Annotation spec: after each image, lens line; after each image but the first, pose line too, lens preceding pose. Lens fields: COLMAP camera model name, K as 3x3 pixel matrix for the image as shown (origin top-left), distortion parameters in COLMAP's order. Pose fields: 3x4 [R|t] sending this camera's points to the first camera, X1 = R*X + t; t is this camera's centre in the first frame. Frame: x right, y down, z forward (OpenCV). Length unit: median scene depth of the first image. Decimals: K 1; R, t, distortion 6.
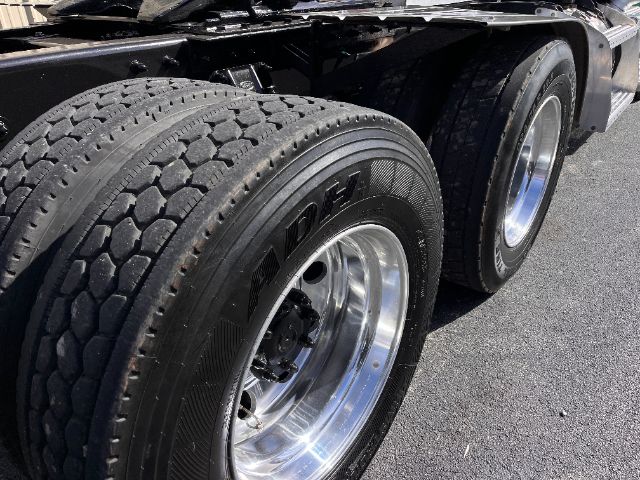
lens RADIAL K [[479.1, 0, 317.9], [0, 479.1, 239.5], [0, 0, 1]] dist [0.035481, -0.048430]
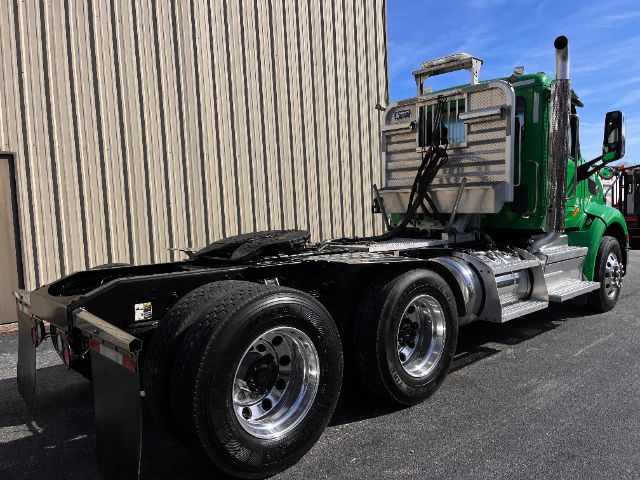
lens RADIAL K [[479.1, 0, 319.2], [0, 479.1, 242.1], [0, 0, 1]] dist [0.035481, -0.048430]
pose [[0.984580, -0.003031, -0.174907, 0.639451], [-0.071971, 0.904290, -0.420808, 0.582470], [0.159442, 0.426907, 0.890128, -1.454067]]
